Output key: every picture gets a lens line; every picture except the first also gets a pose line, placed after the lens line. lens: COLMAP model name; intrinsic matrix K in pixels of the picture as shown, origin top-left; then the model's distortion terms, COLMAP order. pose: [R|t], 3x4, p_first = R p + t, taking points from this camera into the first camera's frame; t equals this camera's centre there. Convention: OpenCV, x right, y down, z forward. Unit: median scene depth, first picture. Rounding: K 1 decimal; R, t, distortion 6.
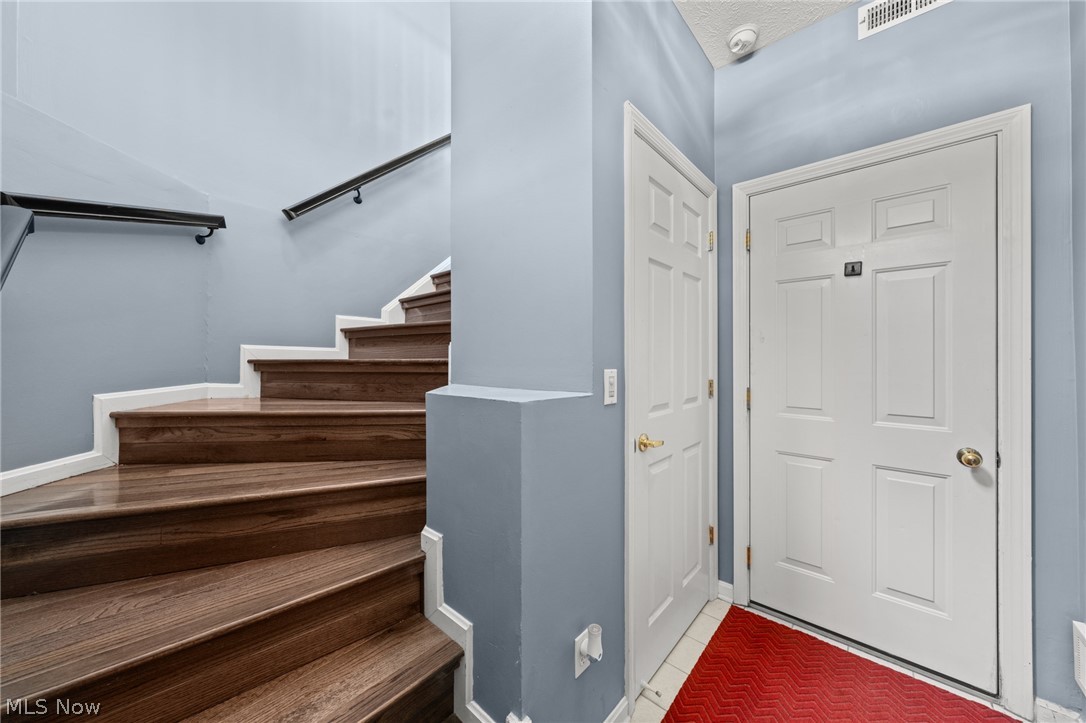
lens RADIAL K [[384.3, 0, 542.5], [0, 384.3, 356.6], [0, 0, 1]] dist [0.000000, -0.000018]
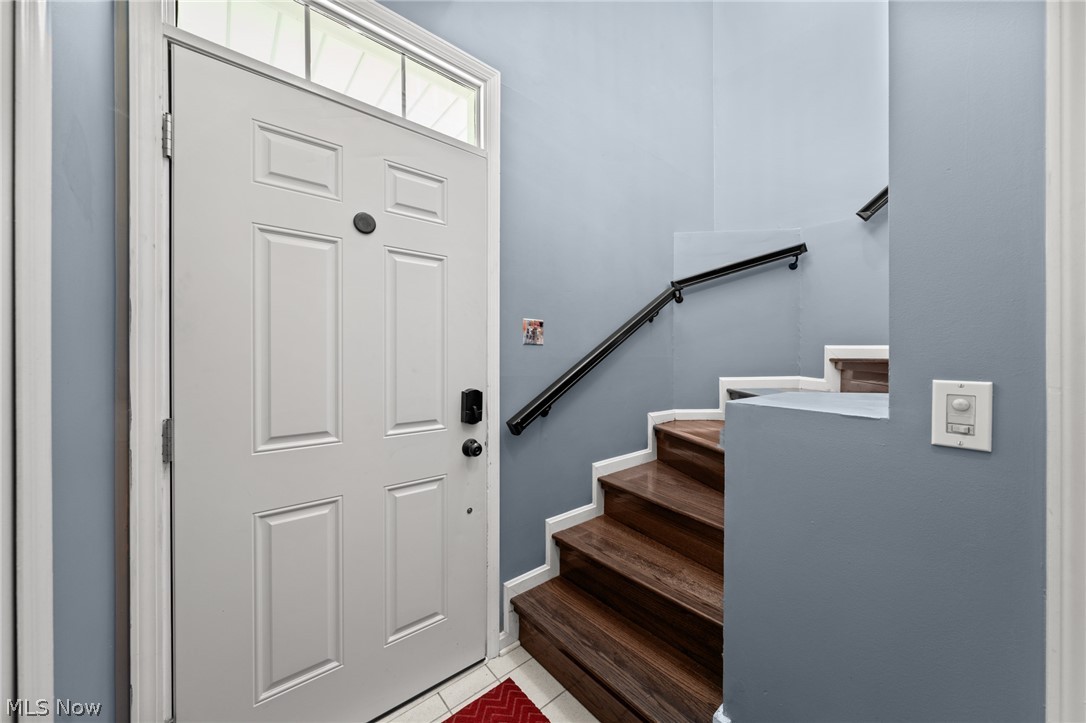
lens RADIAL K [[384.3, 0, 542.5], [0, 384.3, 356.6], [0, 0, 1]] dist [0.000000, -0.000018]
pose [[-0.155991, 0.002104, -0.987756, 0.762174], [0.001484, 0.999997, 0.001896, -0.000759], [0.987757, -0.001170, -0.155993, 0.514034]]
